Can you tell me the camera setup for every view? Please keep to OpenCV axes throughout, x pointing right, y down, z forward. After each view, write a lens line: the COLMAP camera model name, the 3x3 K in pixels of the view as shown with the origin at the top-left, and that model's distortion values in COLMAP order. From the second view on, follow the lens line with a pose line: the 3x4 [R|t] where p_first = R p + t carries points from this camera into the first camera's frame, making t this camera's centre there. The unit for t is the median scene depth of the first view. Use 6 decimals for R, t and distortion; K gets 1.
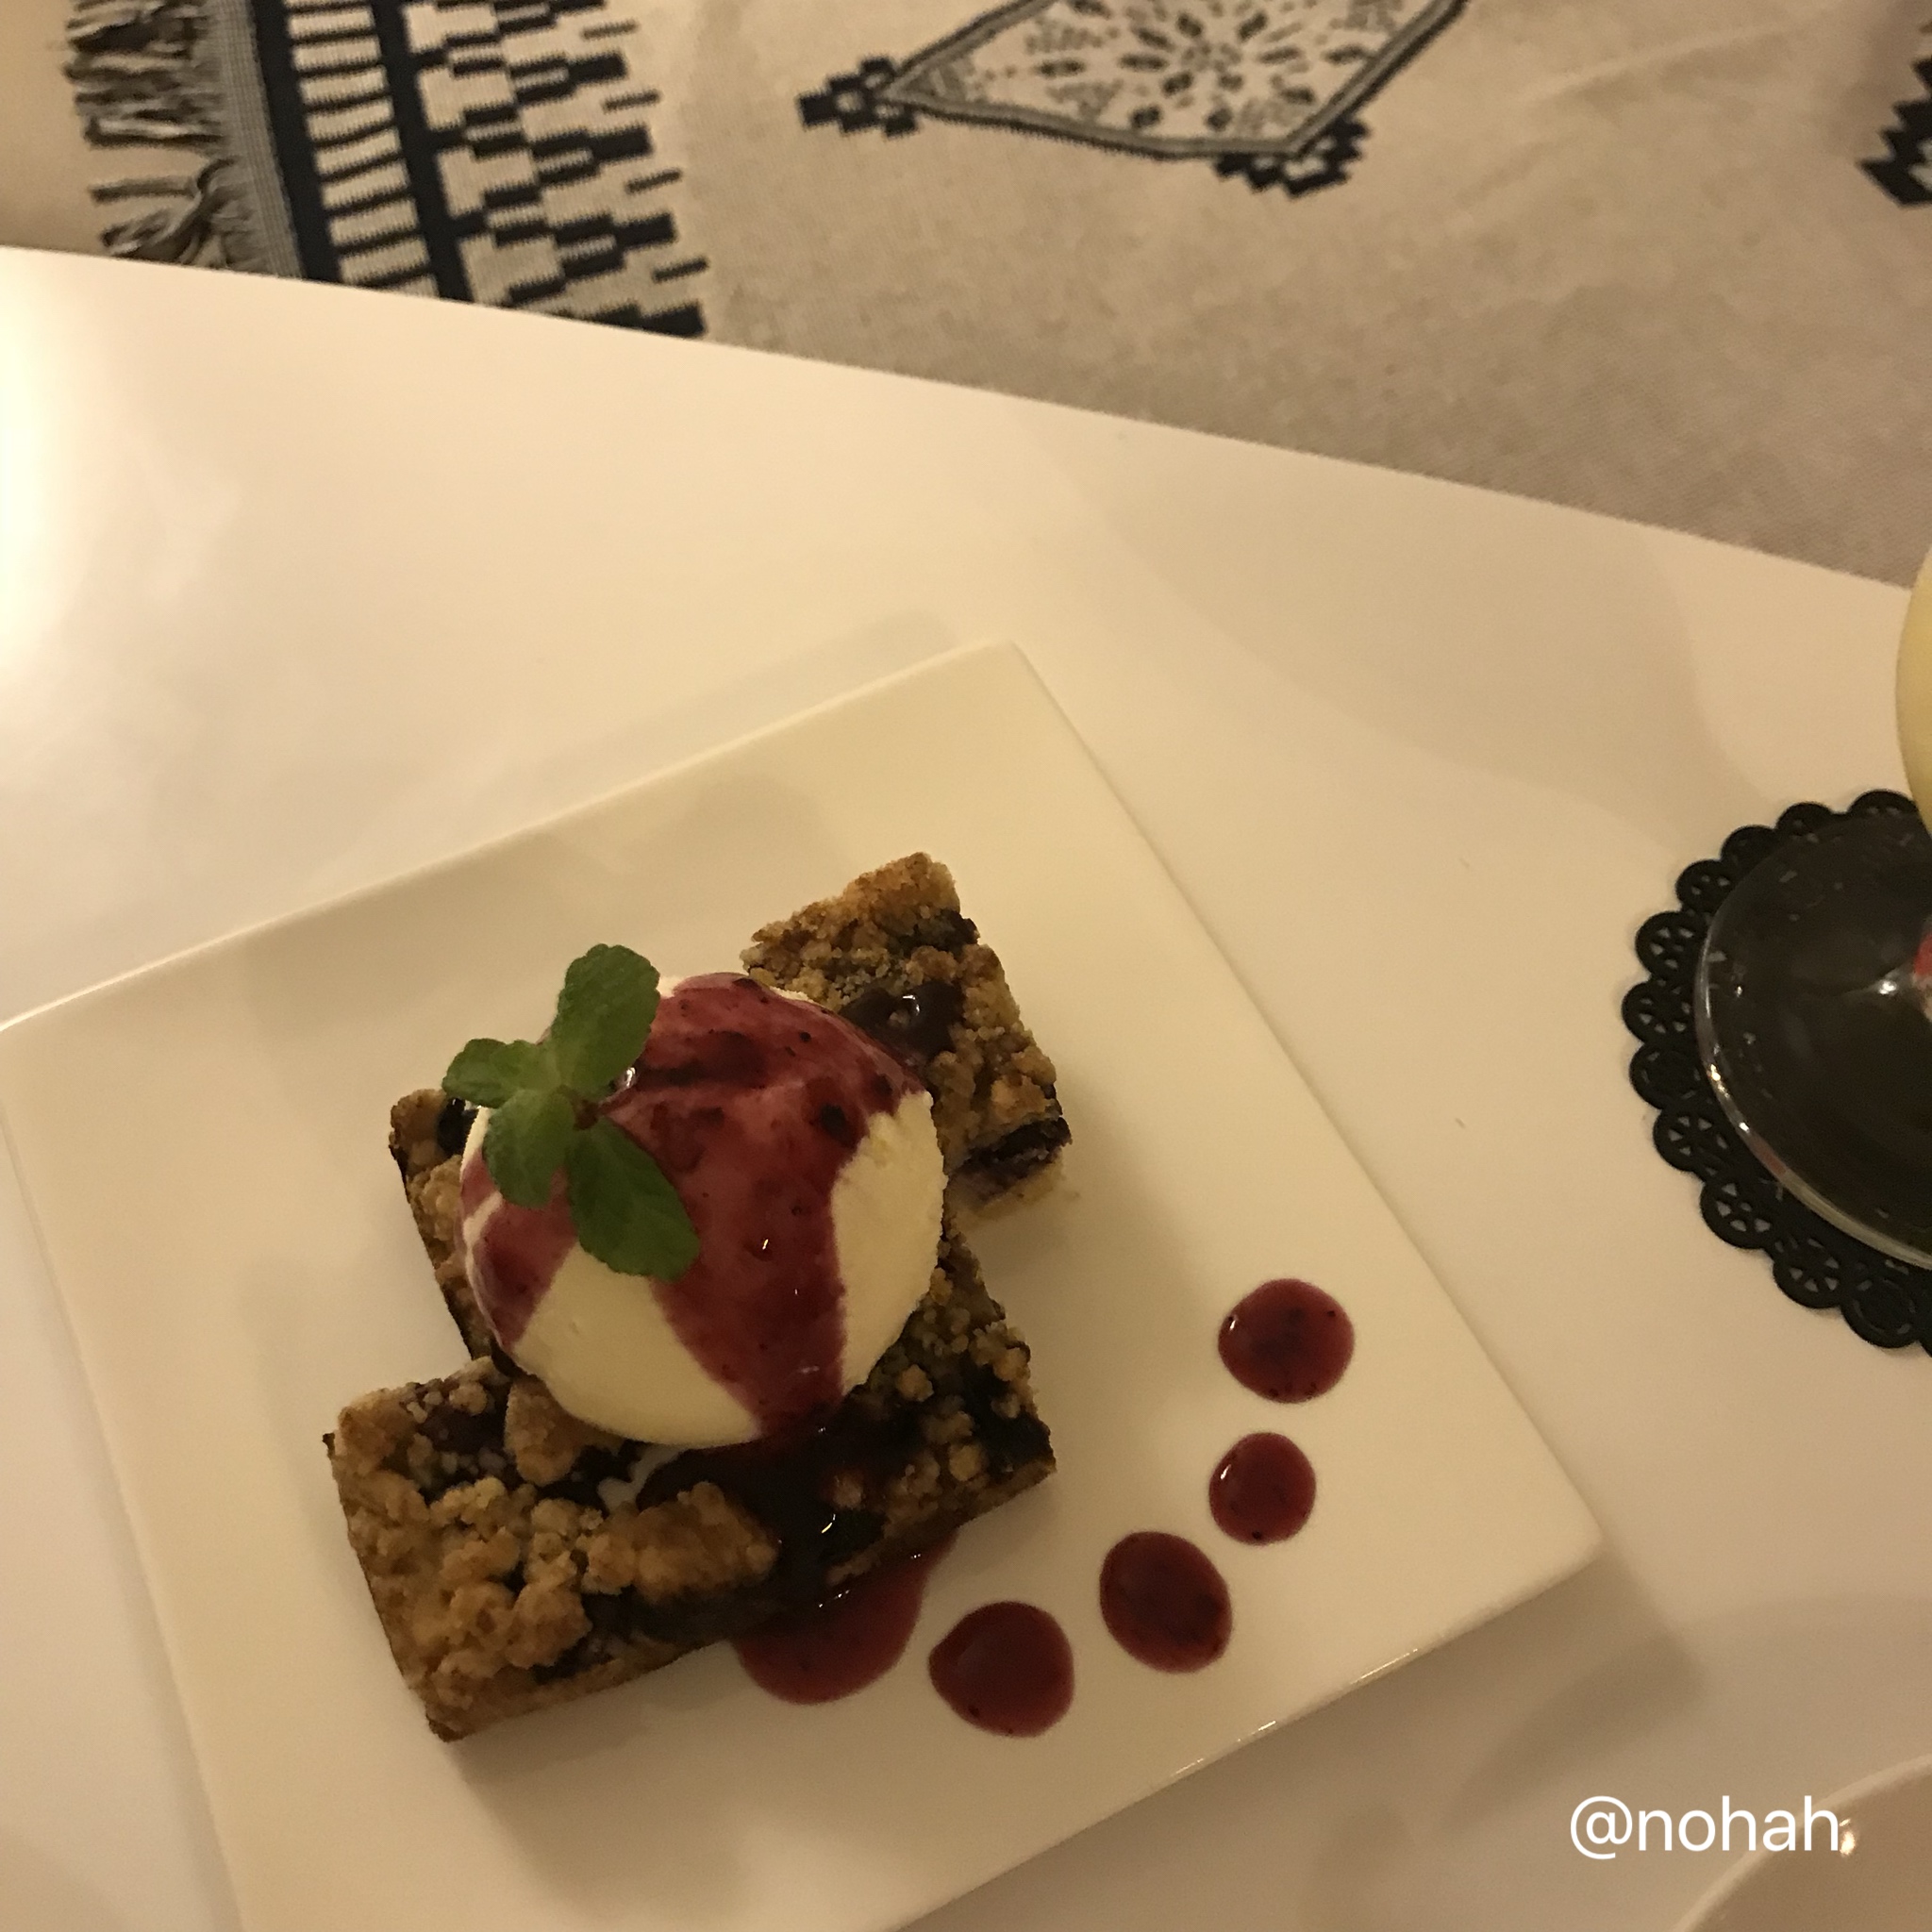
lens RADIAL K [[2143.6, 0, 967.9], [0, 2143.6, 958.0], [0, 0, 1]] dist [-0.013981, 0.000000]
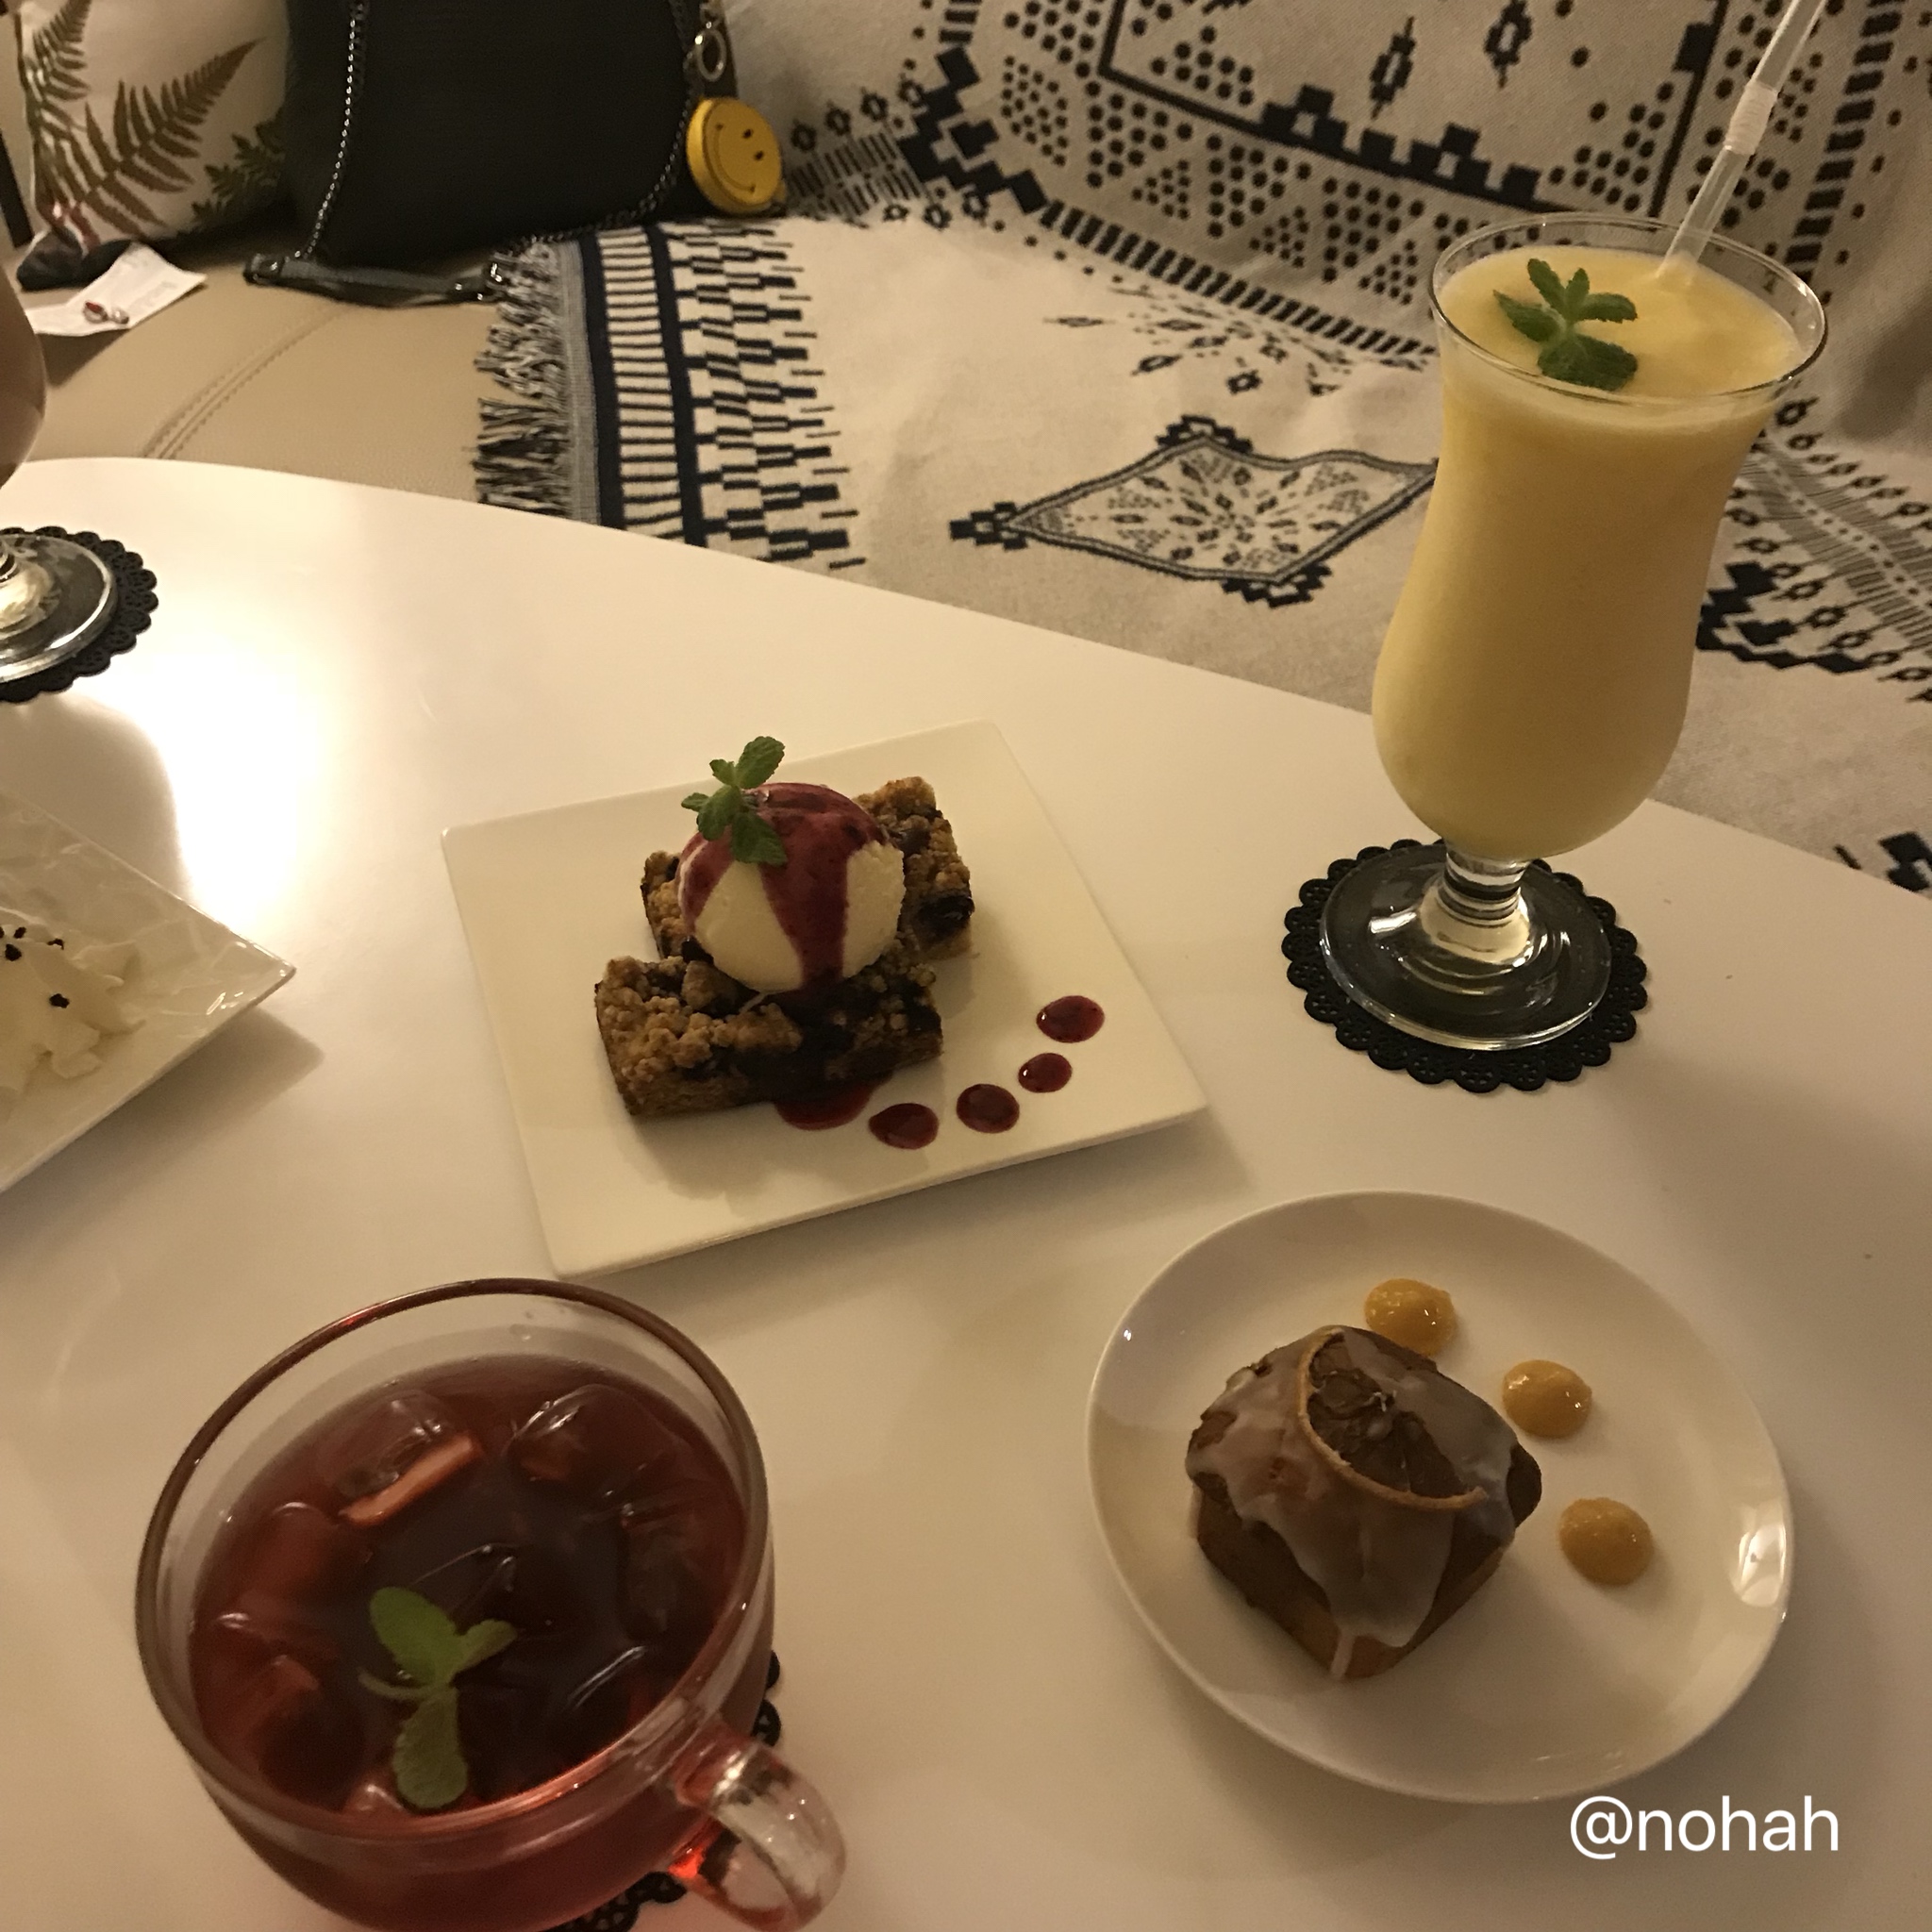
lens RADIAL K [[2143.6, 0, 953.1], [0, 2143.6, 974.1], [0, 0, 1]] dist [-0.013981, 0.000000]
pose [[0.991210, 0.101632, -0.084698, 0.081973], [-0.118378, 0.967186, -0.224807, 0.239326], [0.059071, 0.232857, 0.970715, -0.376061]]
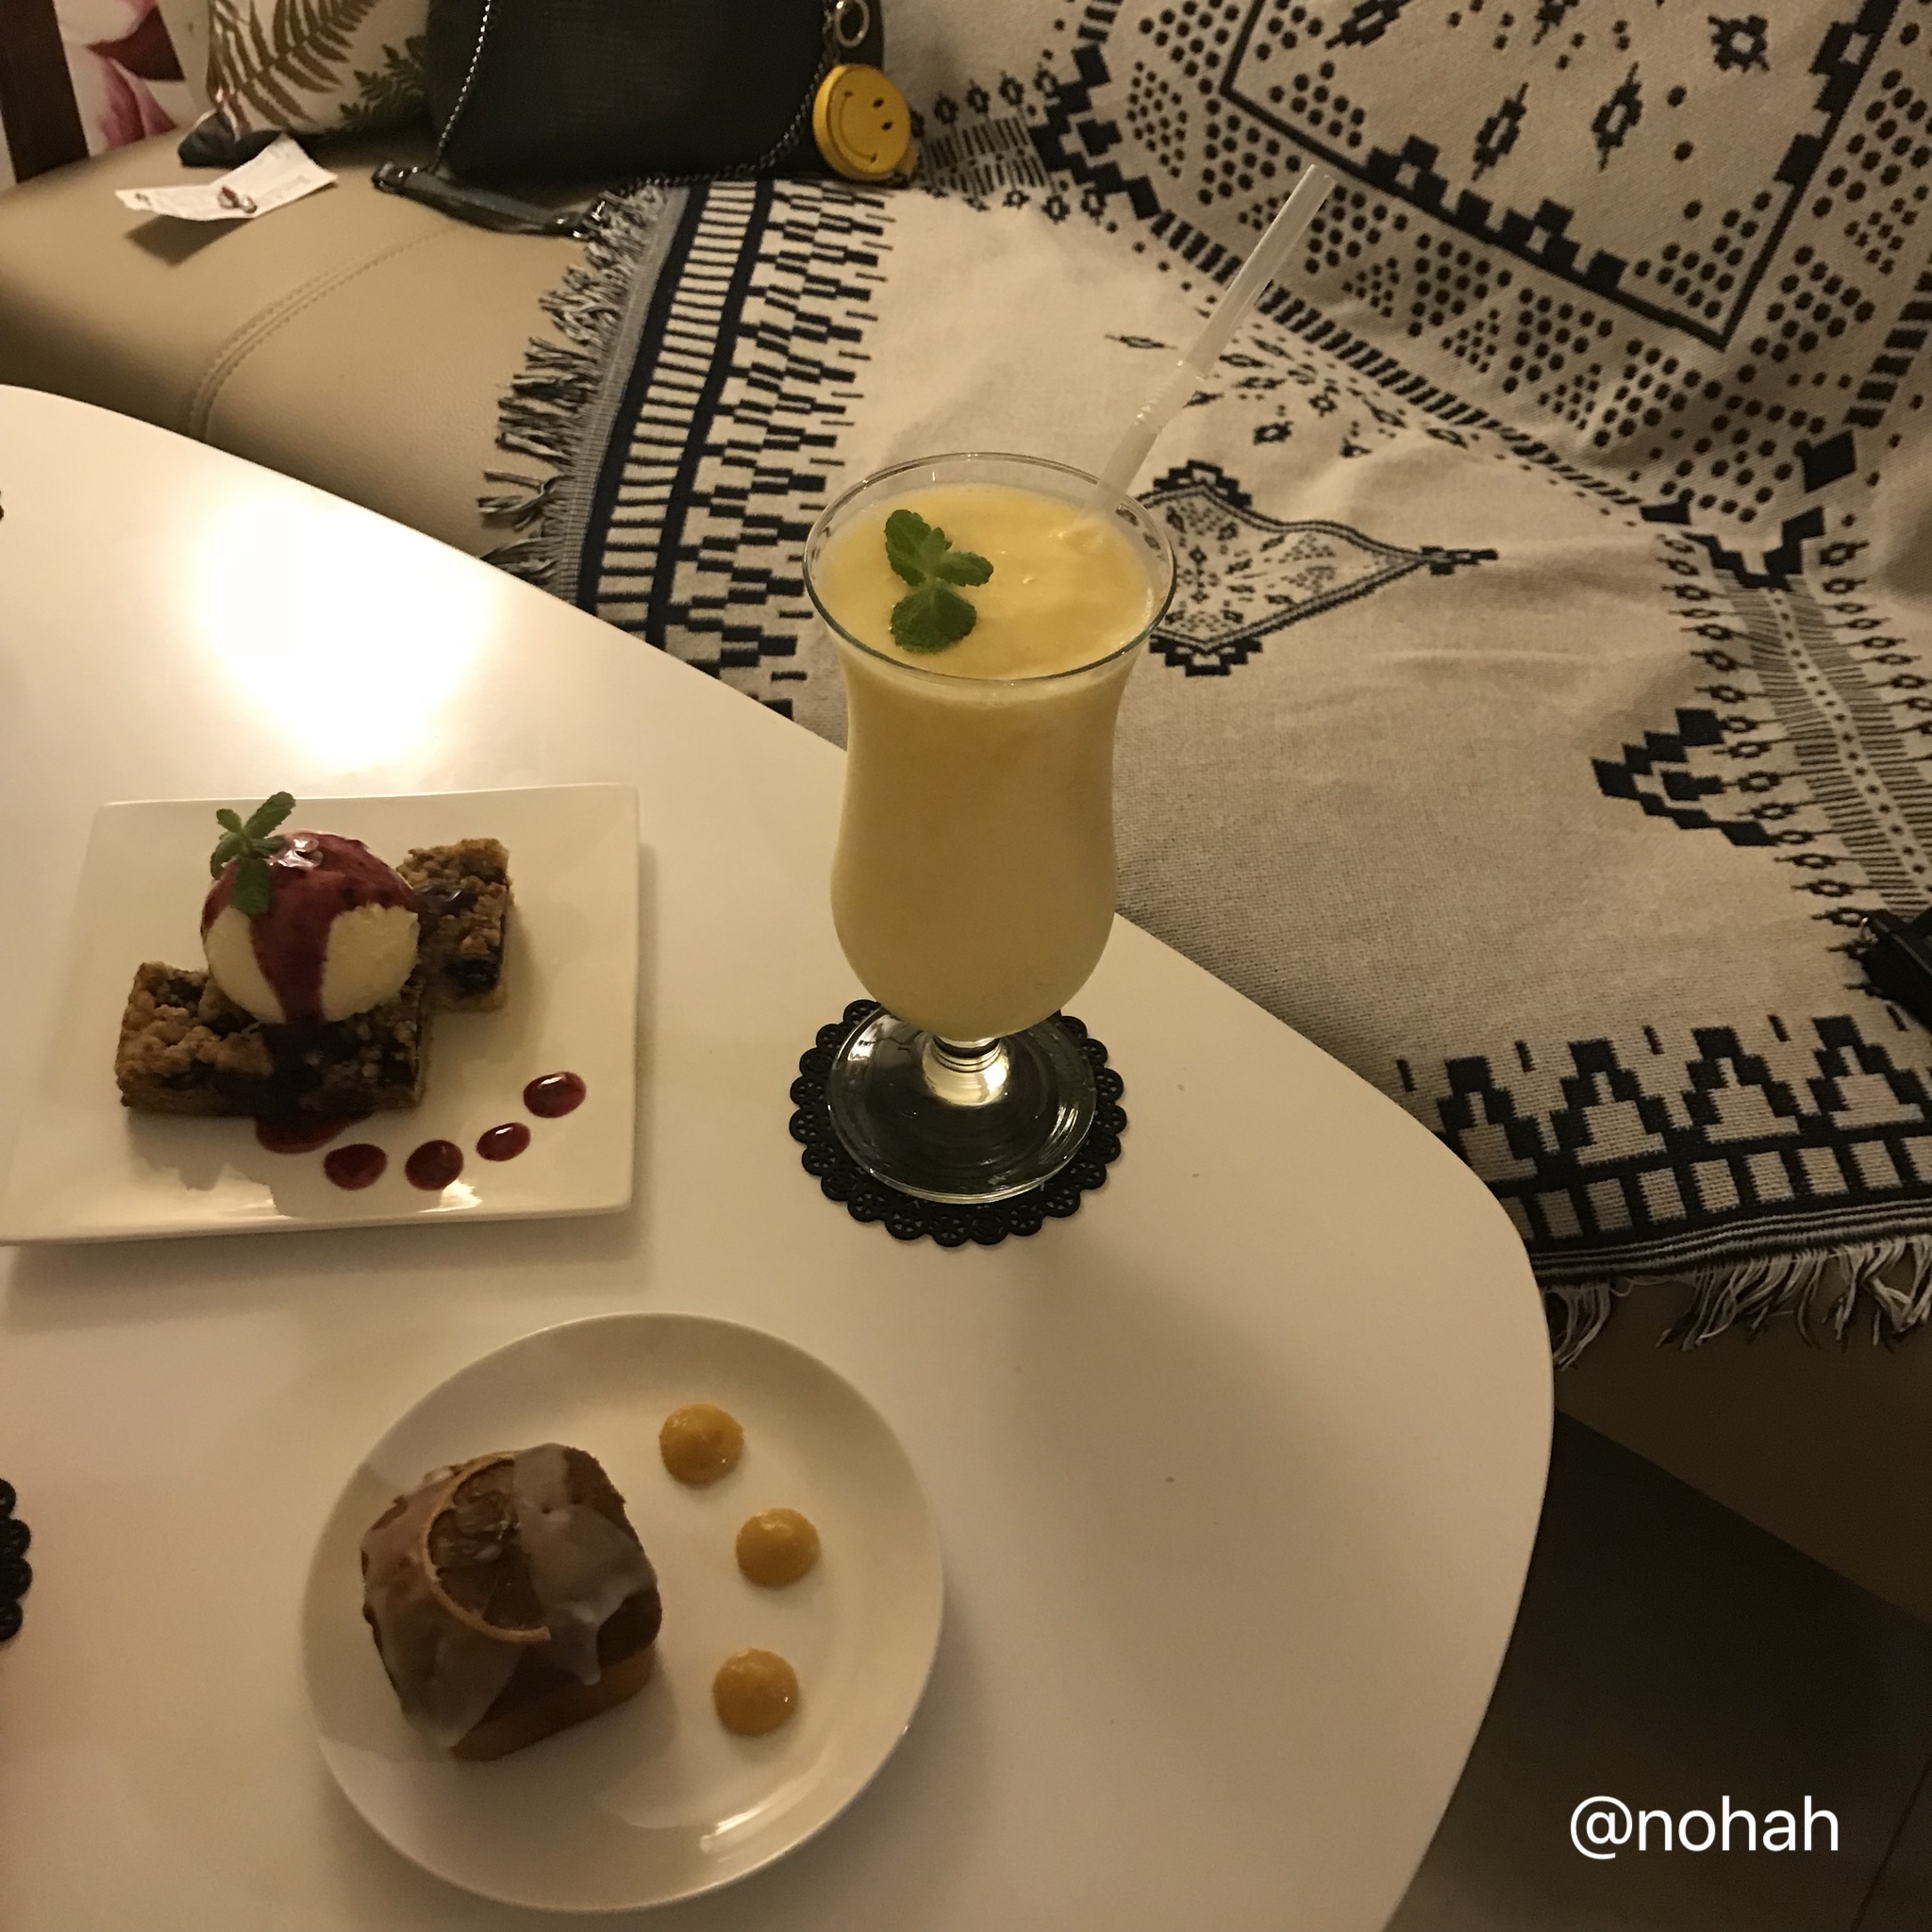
lens RADIAL K [[2143.6, 0, 971.2], [0, 2143.6, 963.5], [0, 0, 1]] dist [-0.013981, 0.000000]
pose [[0.929327, 0.294681, -0.222517, 0.390005], [-0.329867, 0.933342, -0.141634, 0.088574], [0.165948, 0.205025, 0.964586, -0.405813]]
